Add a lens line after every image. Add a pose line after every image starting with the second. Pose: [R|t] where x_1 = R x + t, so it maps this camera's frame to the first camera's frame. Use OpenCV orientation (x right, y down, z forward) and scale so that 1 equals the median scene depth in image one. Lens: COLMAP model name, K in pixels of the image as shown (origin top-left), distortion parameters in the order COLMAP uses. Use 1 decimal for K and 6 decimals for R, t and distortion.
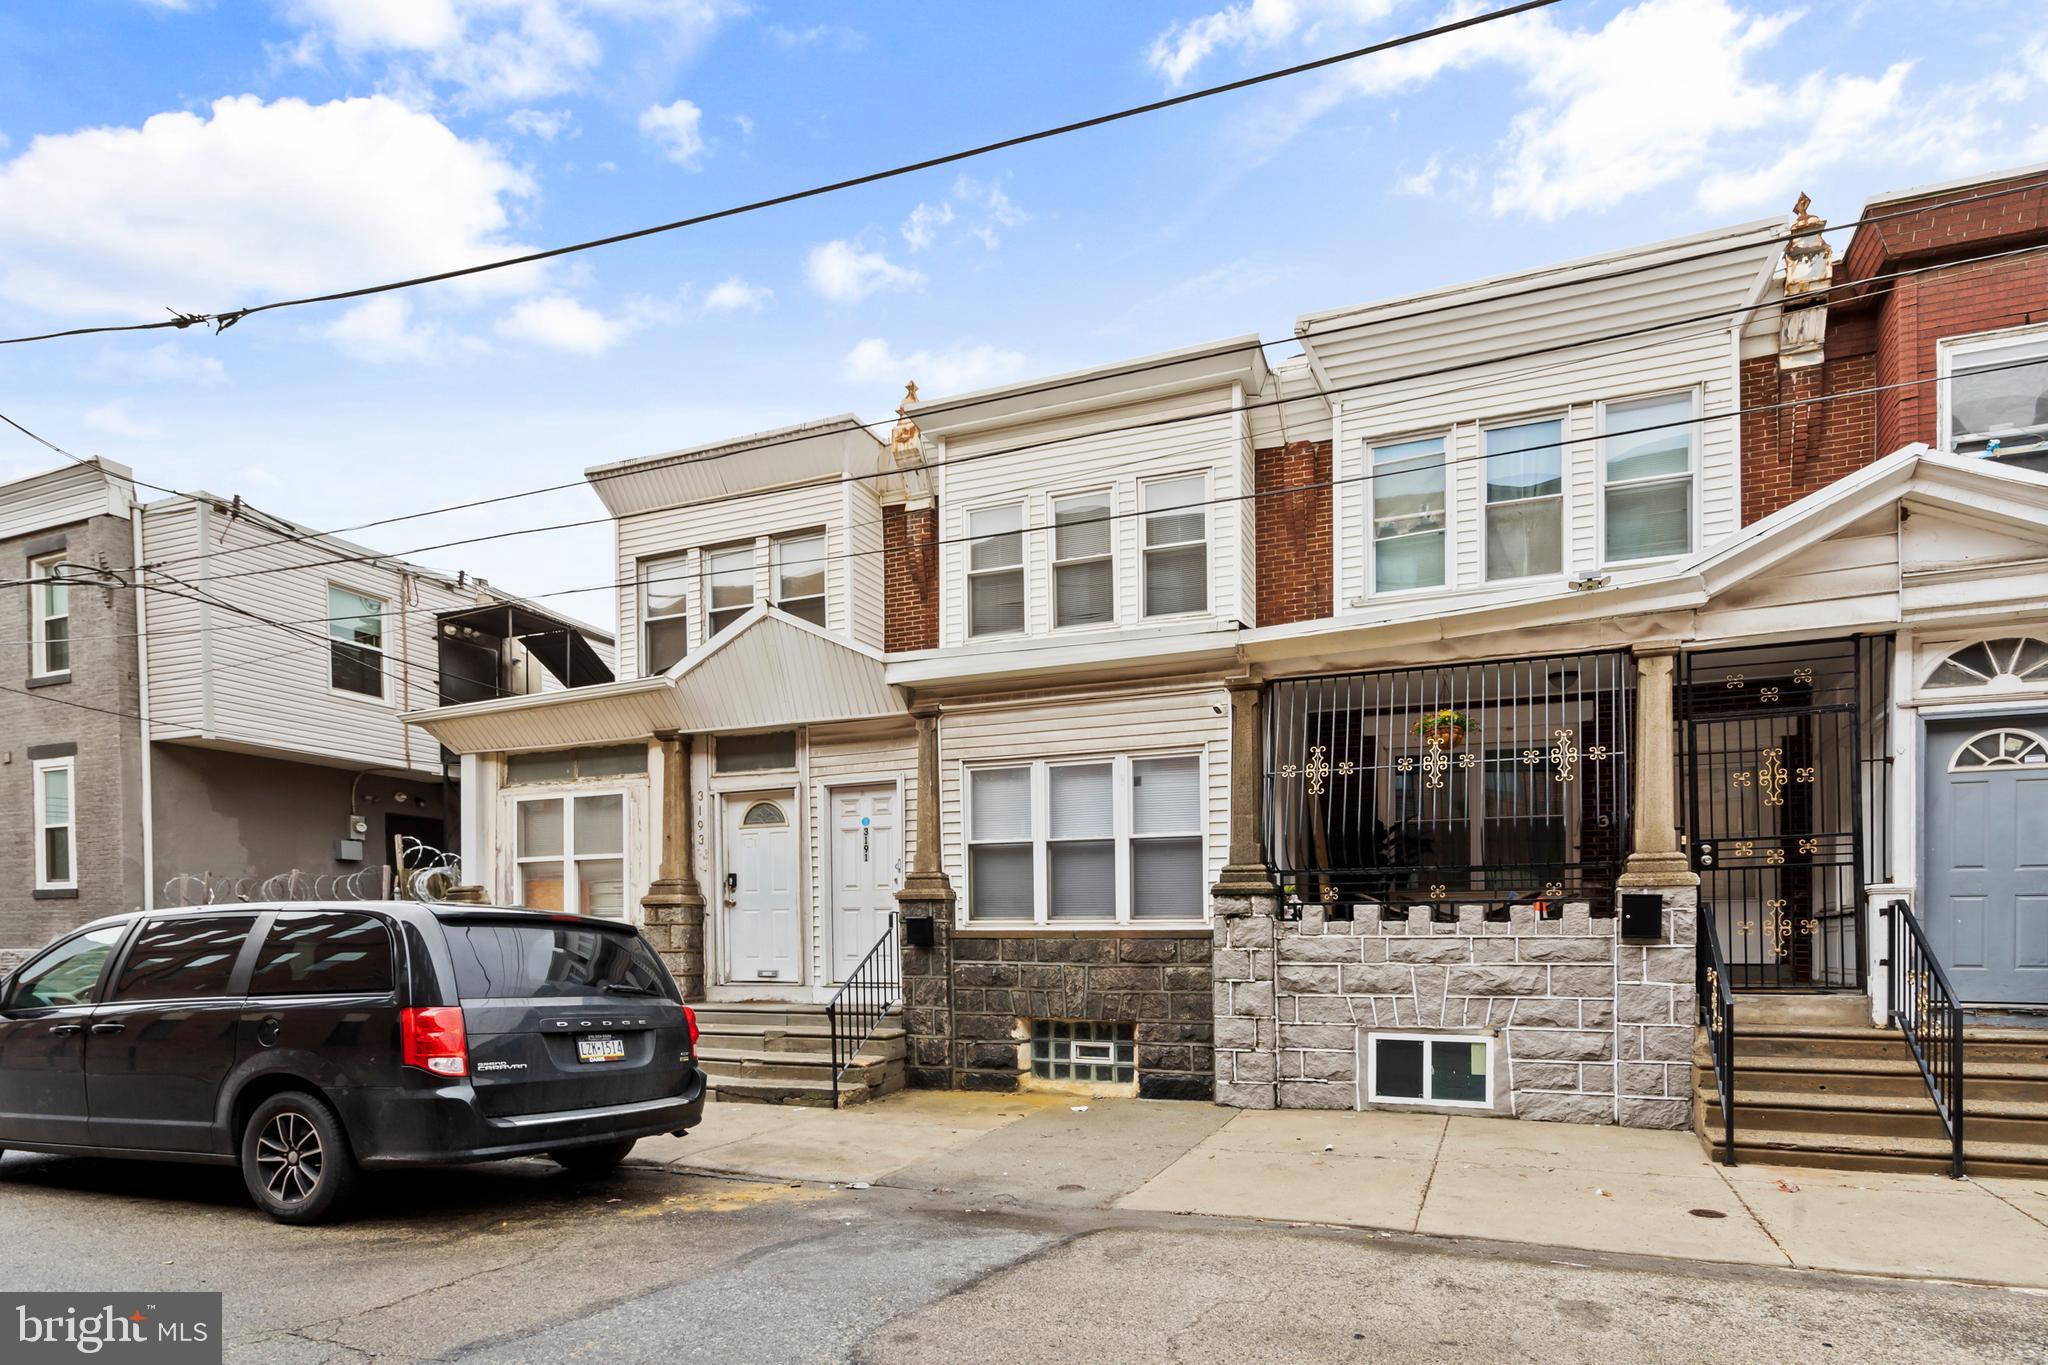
lens RADIAL K [[888.5, 0, 1024.7], [0, 888.5, 765.9], [0, 0, 1]] dist [0.000231, 0.000236]
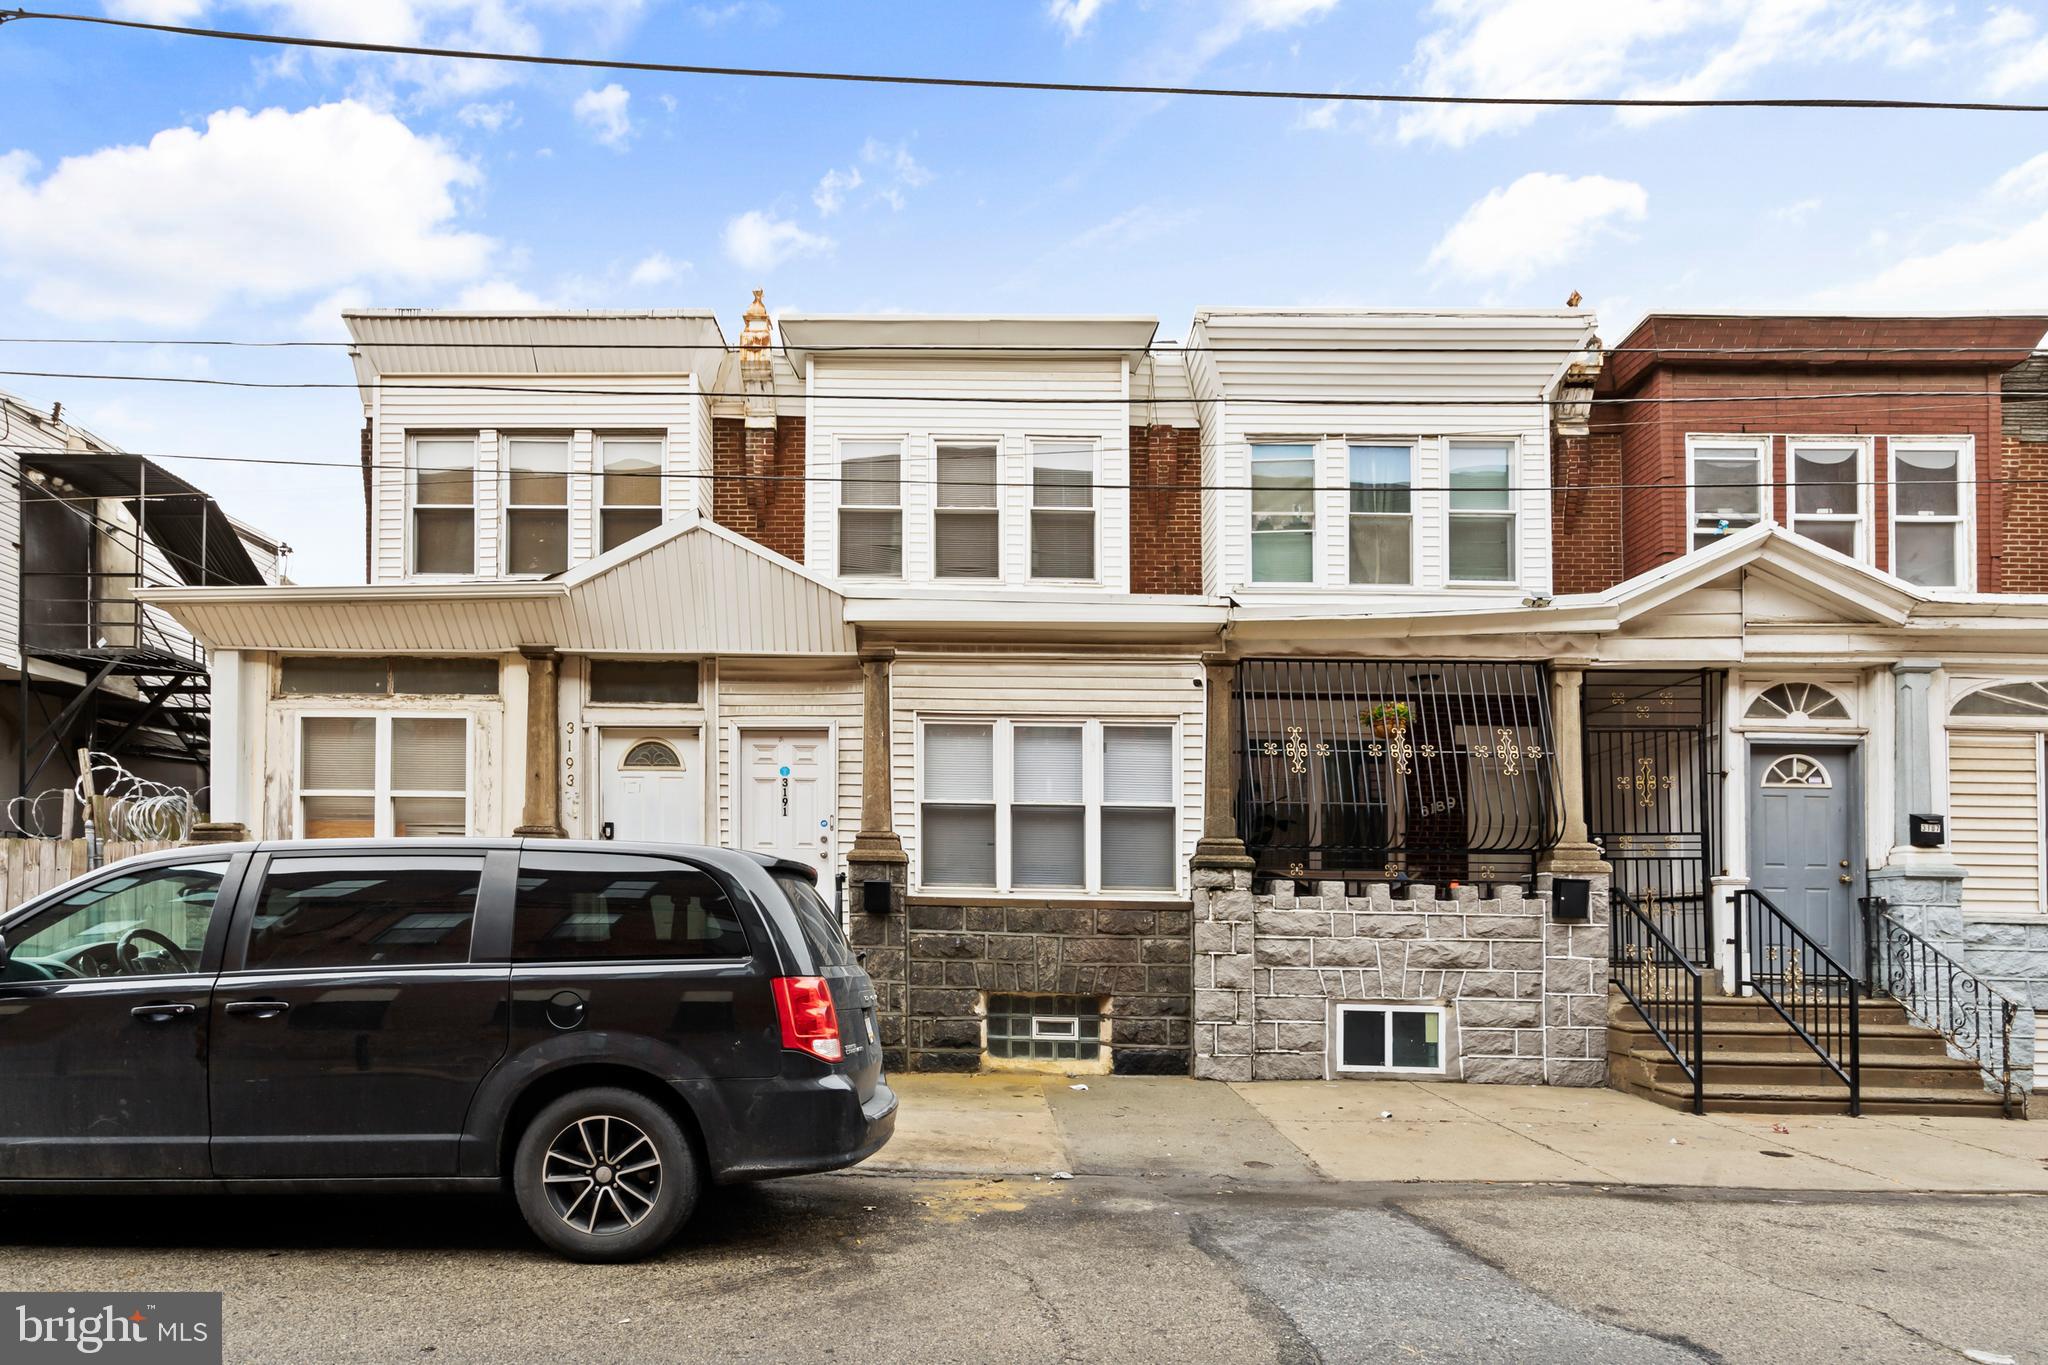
lens RADIAL K [[932.5, 0, 1021.3], [0, 932.5, 706.1], [0, 0, 1]] dist [0.000693, 0.000590]
pose [[0.955052, 0.081936, 0.284890, -0.274611], [-0.075231, 0.996572, -0.034418, 0.014832], [-0.286734, 0.011438, 0.957942, 0.046250]]
